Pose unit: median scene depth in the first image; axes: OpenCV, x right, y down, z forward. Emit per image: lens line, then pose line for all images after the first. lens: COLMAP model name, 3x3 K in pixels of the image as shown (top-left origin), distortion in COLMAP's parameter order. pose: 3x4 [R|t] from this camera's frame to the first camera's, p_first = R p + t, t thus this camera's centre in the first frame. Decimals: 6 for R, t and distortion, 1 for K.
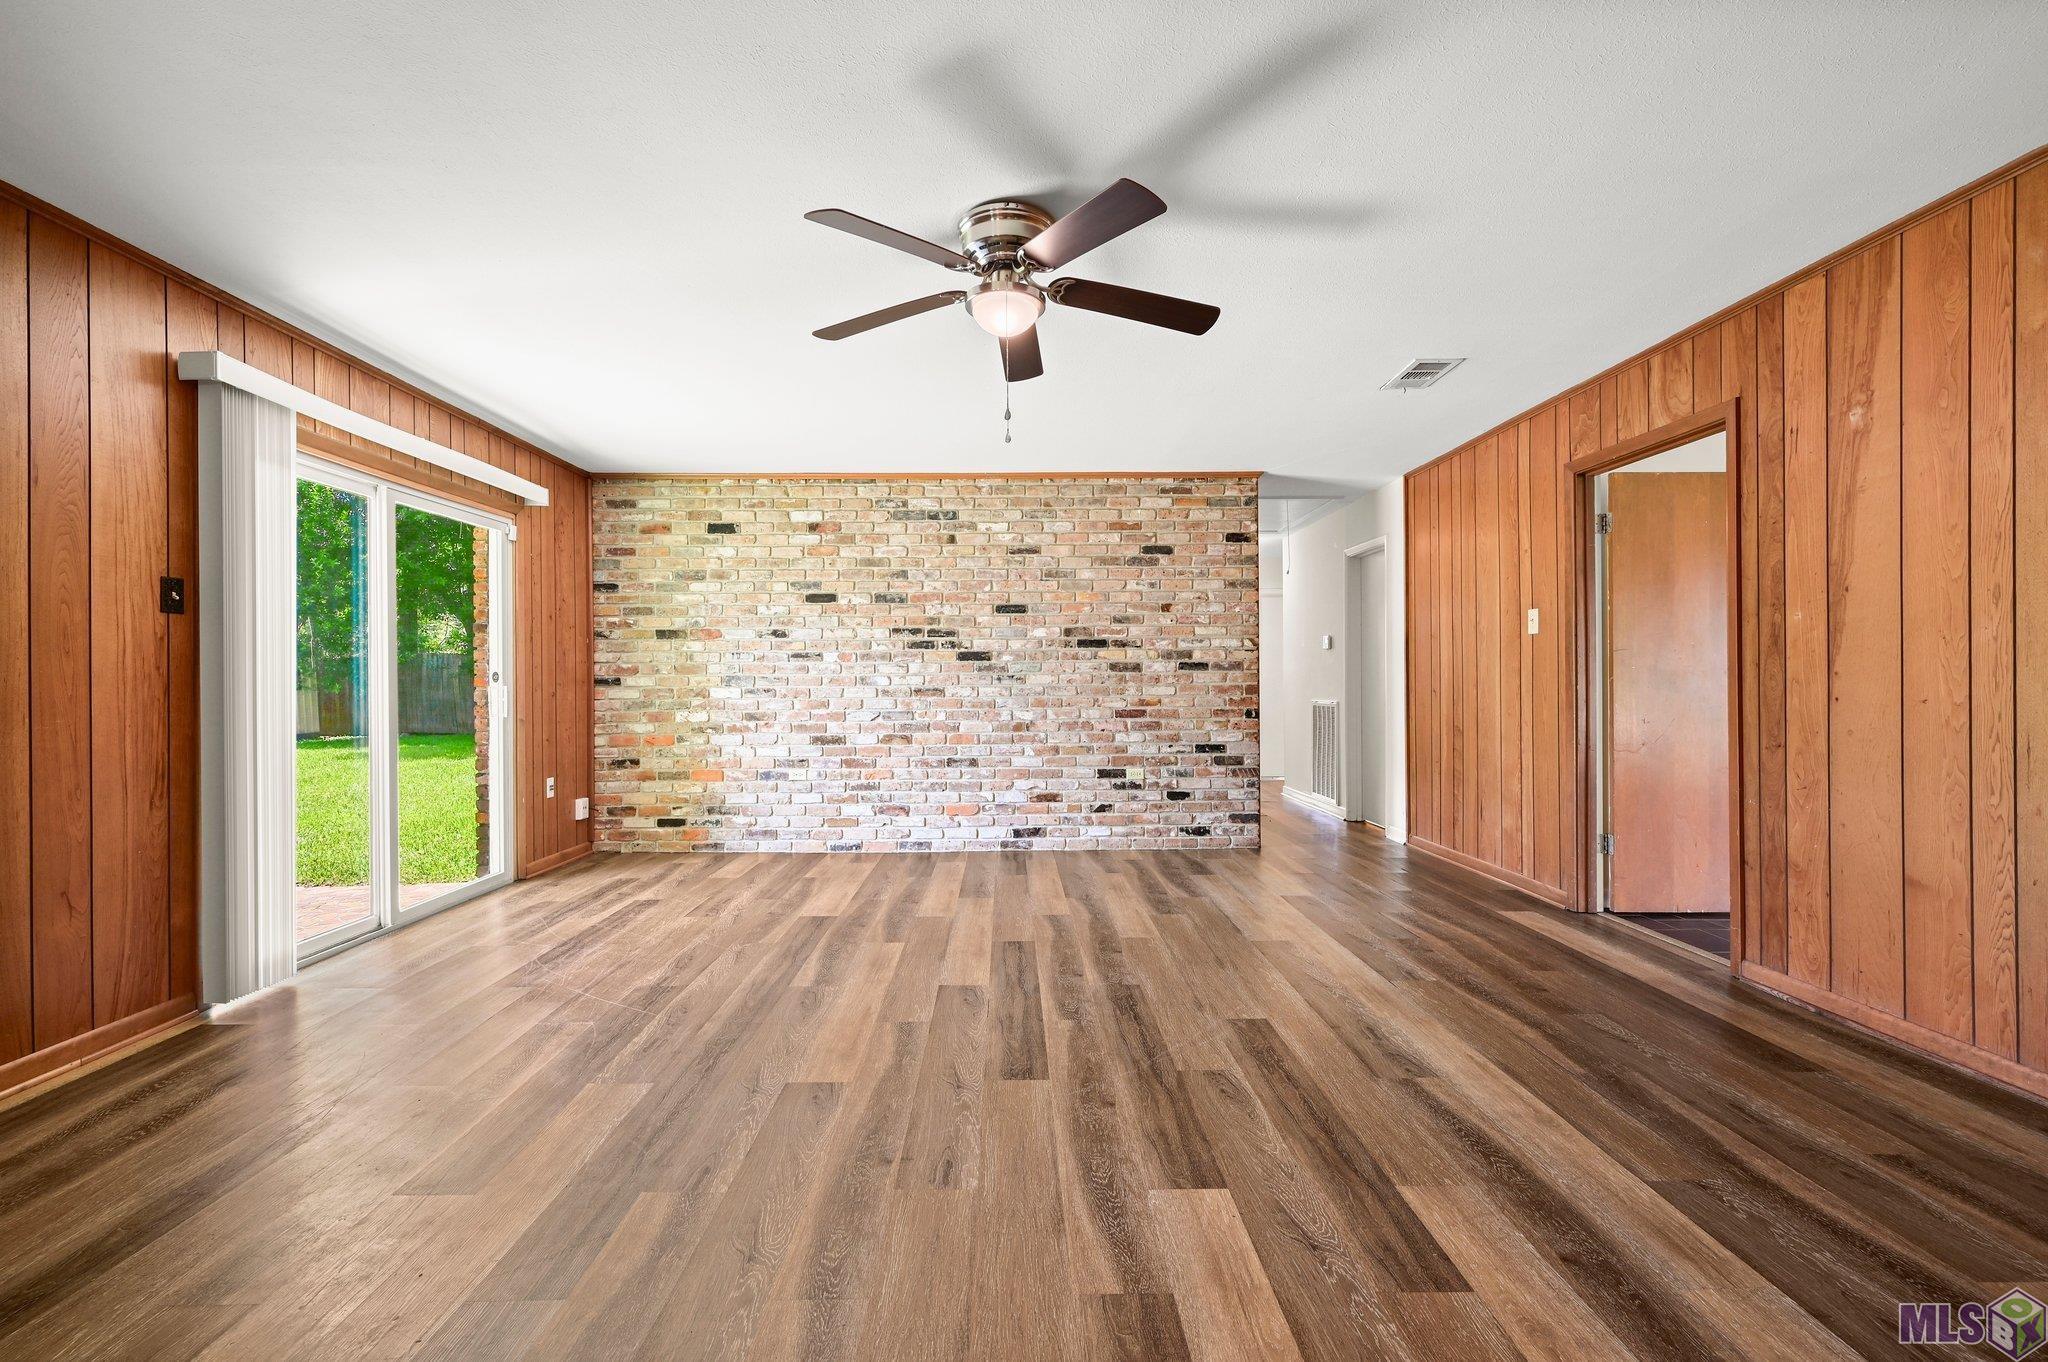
lens RADIAL K [[870.1, 0, 1003.0], [0, 870.1, 681.0], [0, 0, 1]] dist [0.006634, 0.000655]
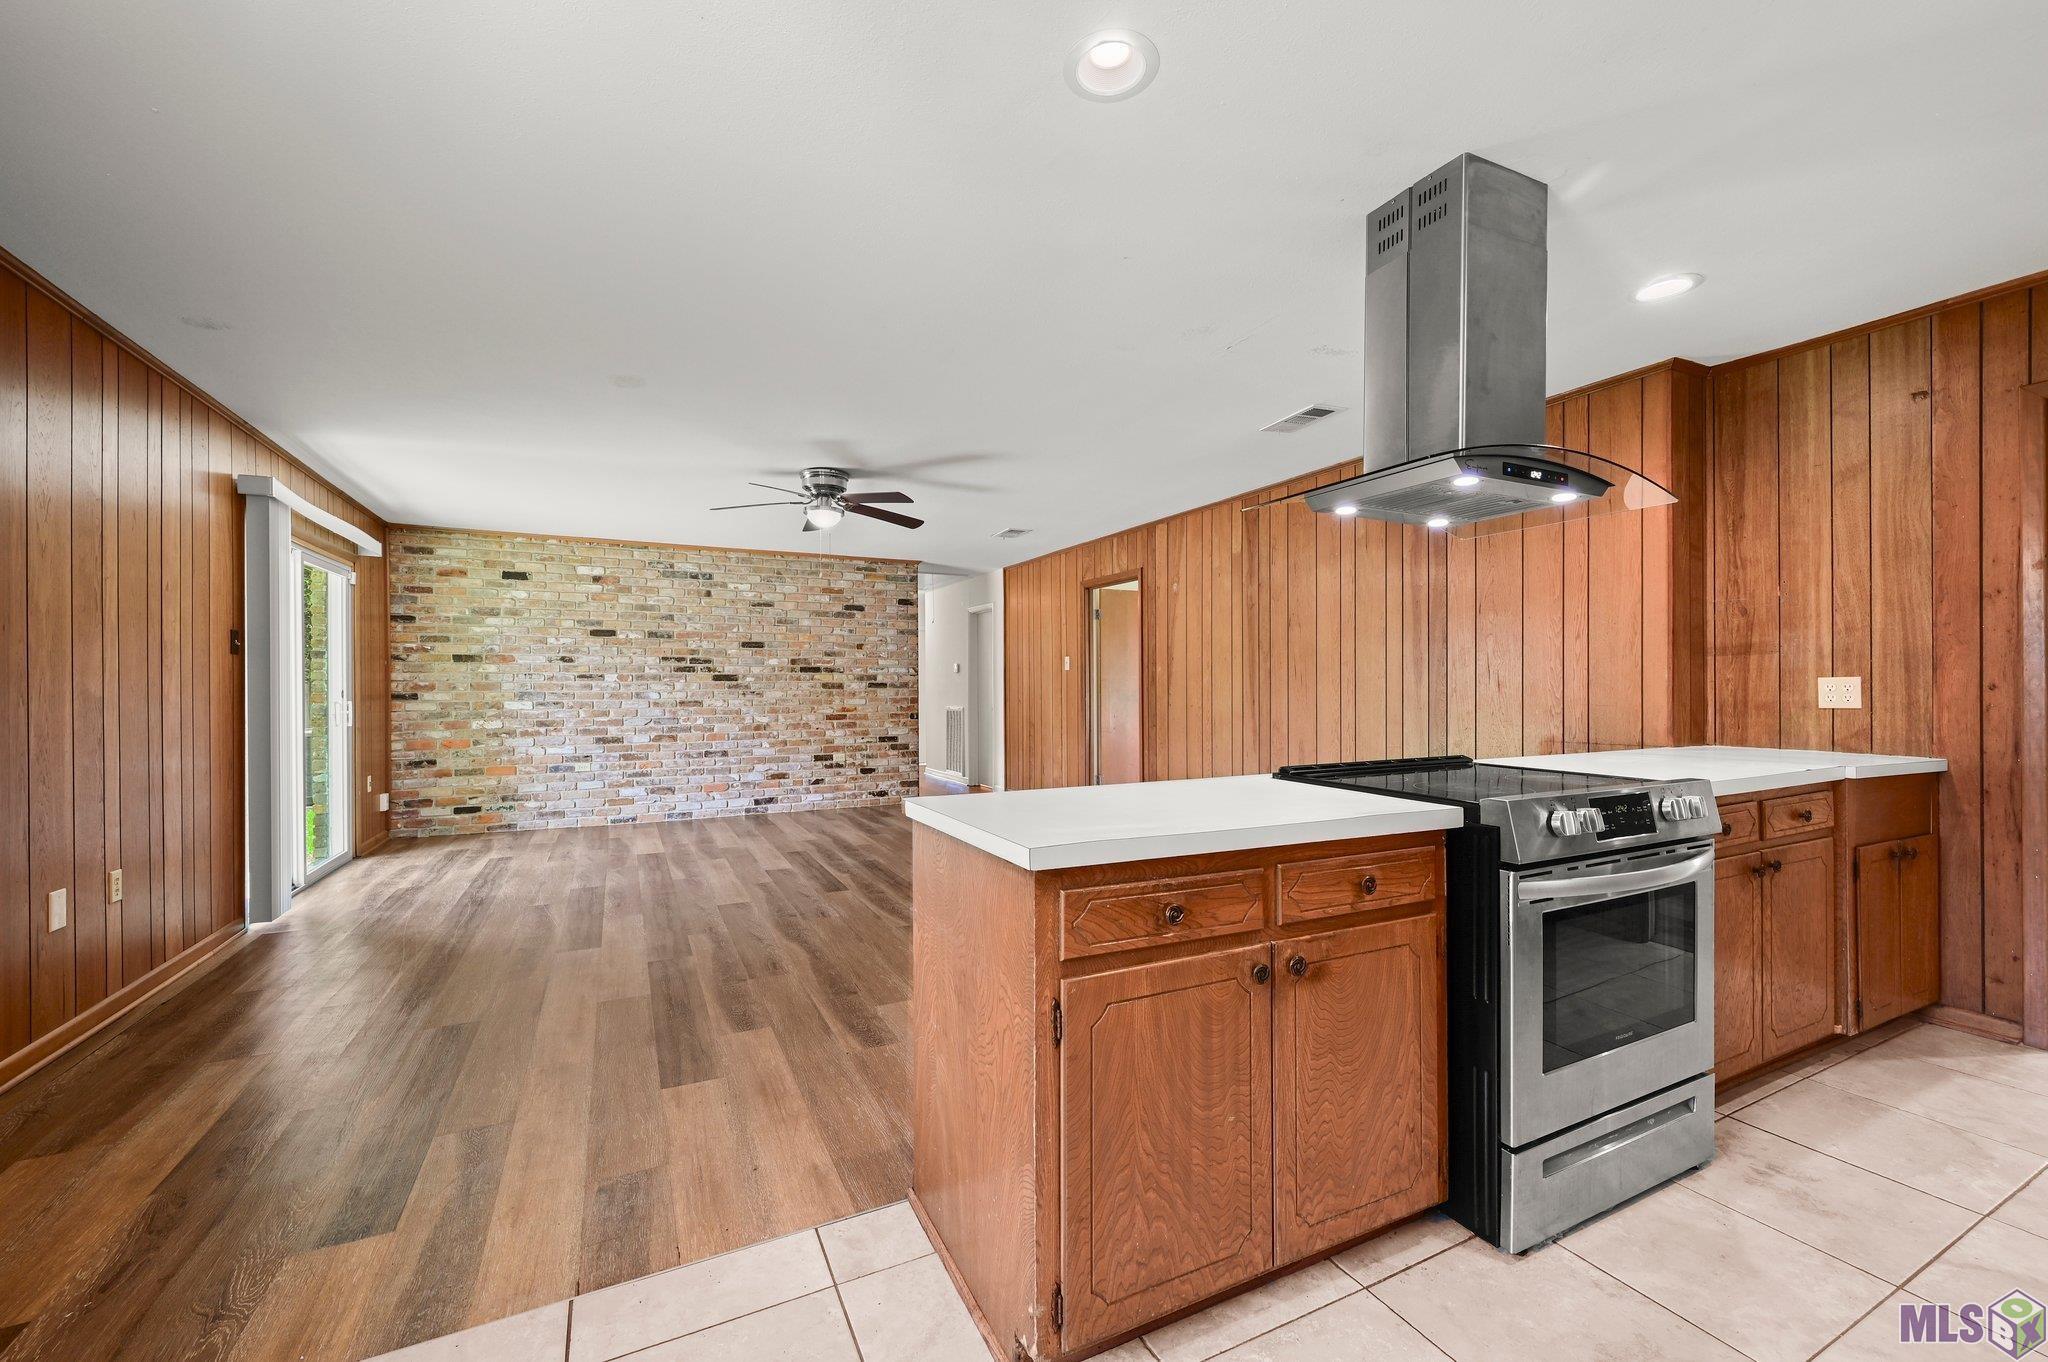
lens RADIAL K [[827.4, 0, 1020.6], [0, 827.4, 687.6], [0, 0, 1]] dist [-0.000956, 0.000650]
pose [[0.898674, 0.001851, 0.438613, -0.191433], [-0.001333, 0.999998, -0.001490, -0.011354], [-0.438615, 0.000754, 0.898675, -0.410812]]
